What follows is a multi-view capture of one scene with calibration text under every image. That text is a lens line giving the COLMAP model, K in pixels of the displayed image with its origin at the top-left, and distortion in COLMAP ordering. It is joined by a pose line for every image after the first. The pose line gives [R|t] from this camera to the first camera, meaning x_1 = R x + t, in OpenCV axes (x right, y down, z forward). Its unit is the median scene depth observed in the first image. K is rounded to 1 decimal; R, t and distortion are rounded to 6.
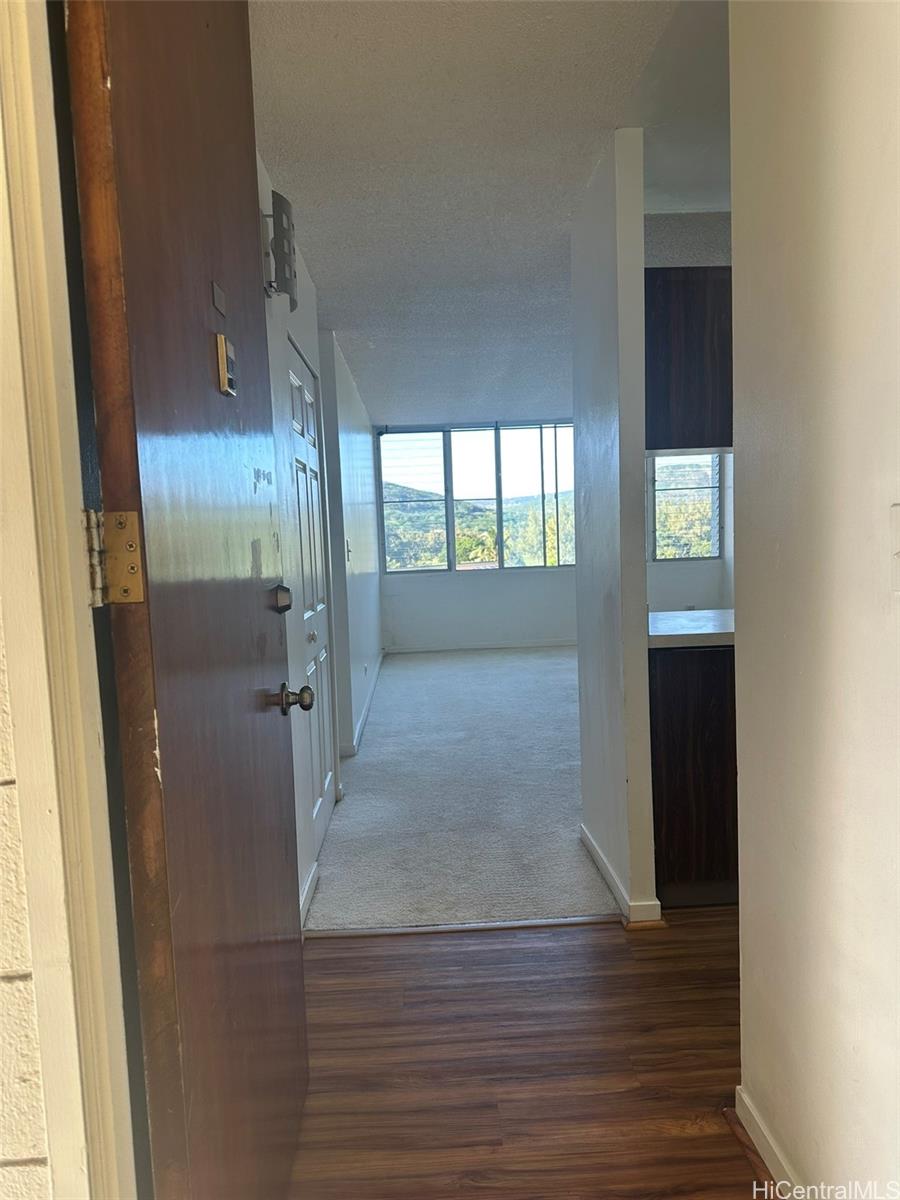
lens RADIAL K [[850.1, 0, 445.8], [0, 850.1, 601.9], [0, 0, 1]] dist [0.046529, -0.058647]
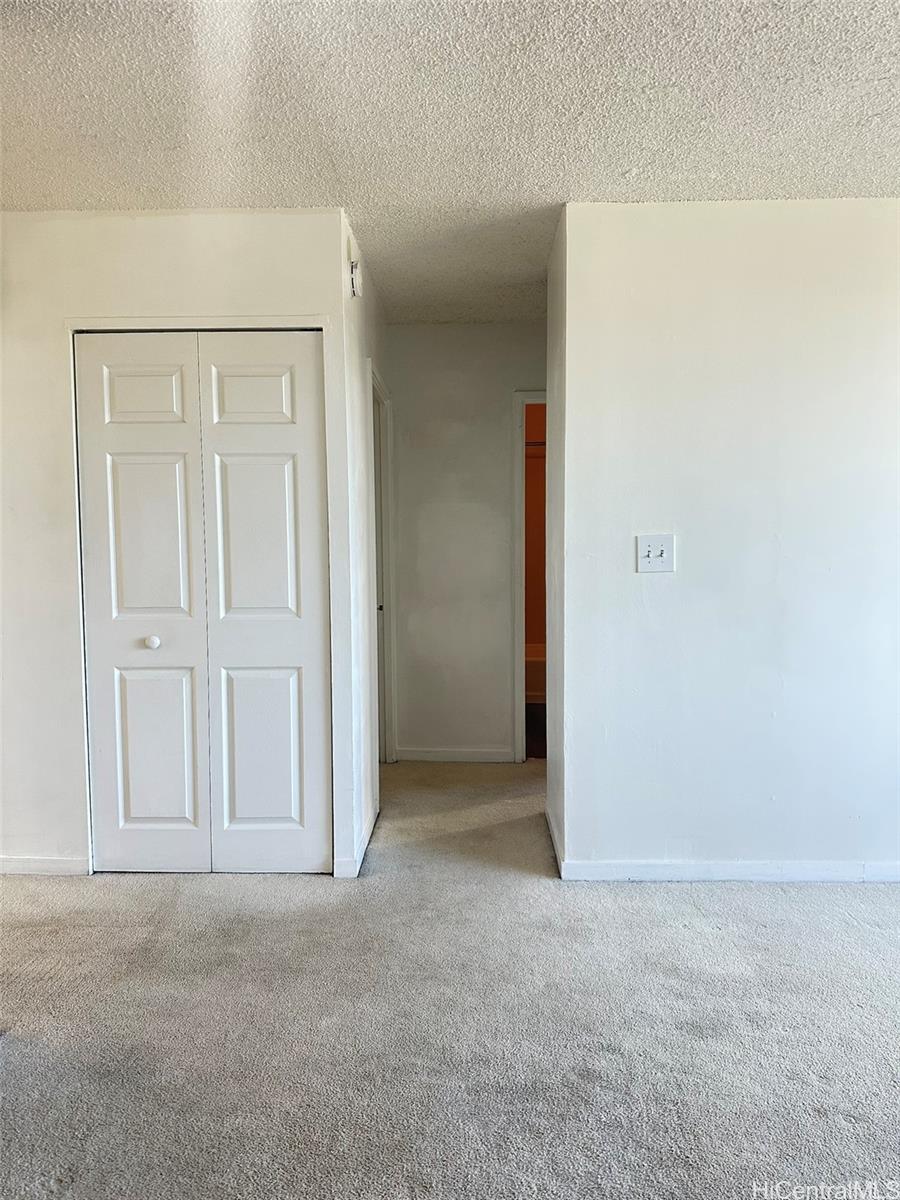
lens RADIAL K [[850.1, 0, 445.8], [0, 850.1, 601.9], [0, 0, 1]] dist [0.046529, -0.058647]
pose [[-0.058809, 0.103296, -0.992911, 0.273247], [-0.087302, 0.990289, 0.108194, -0.044066], [0.994444, 0.093046, -0.049220, 0.514056]]
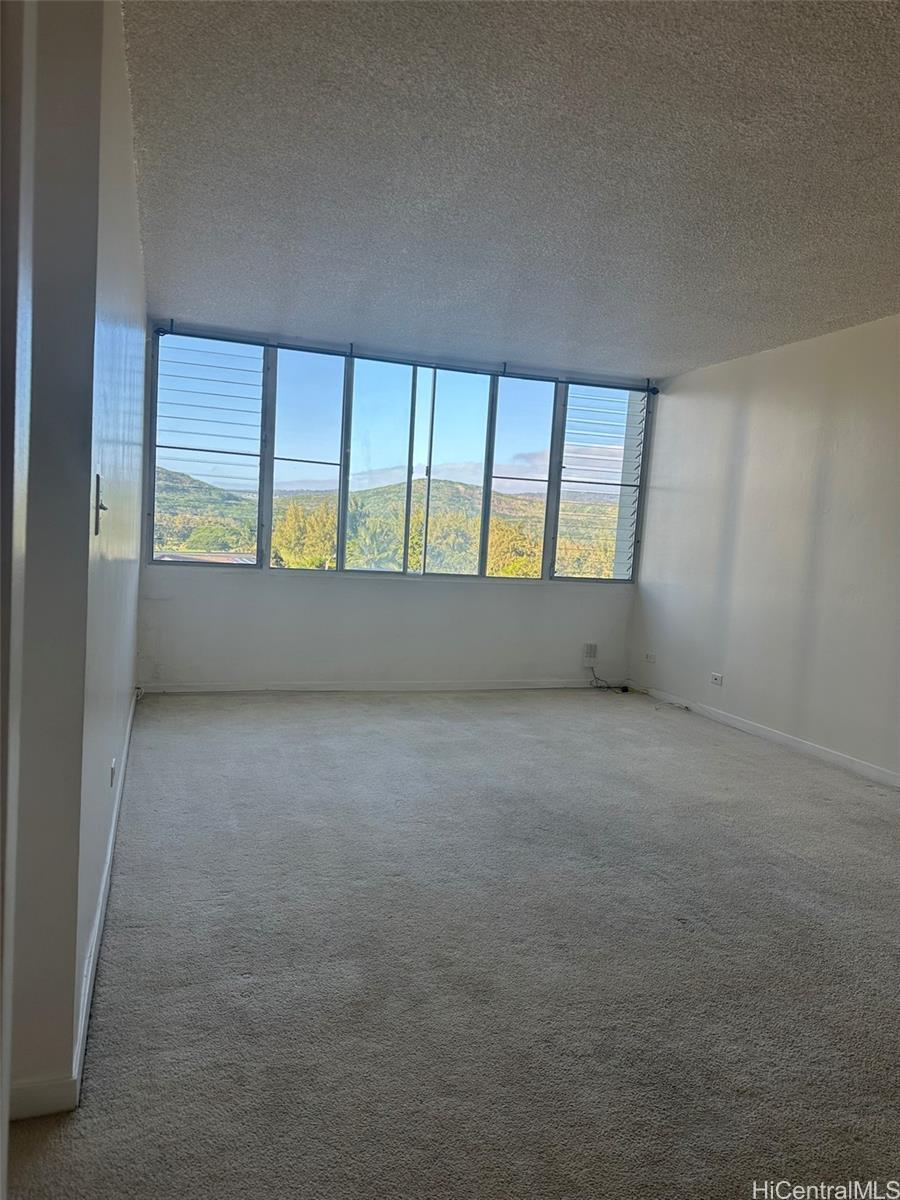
lens RADIAL K [[850.1, 0, 445.8], [0, 850.1, 601.9], [0, 0, 1]] dist [0.046529, -0.058647]
pose [[0.954702, 0.075634, 0.287790, -0.043514], [-0.076058, 0.997056, -0.009722, -0.015489], [-0.287678, -0.012607, 0.957644, 0.351971]]
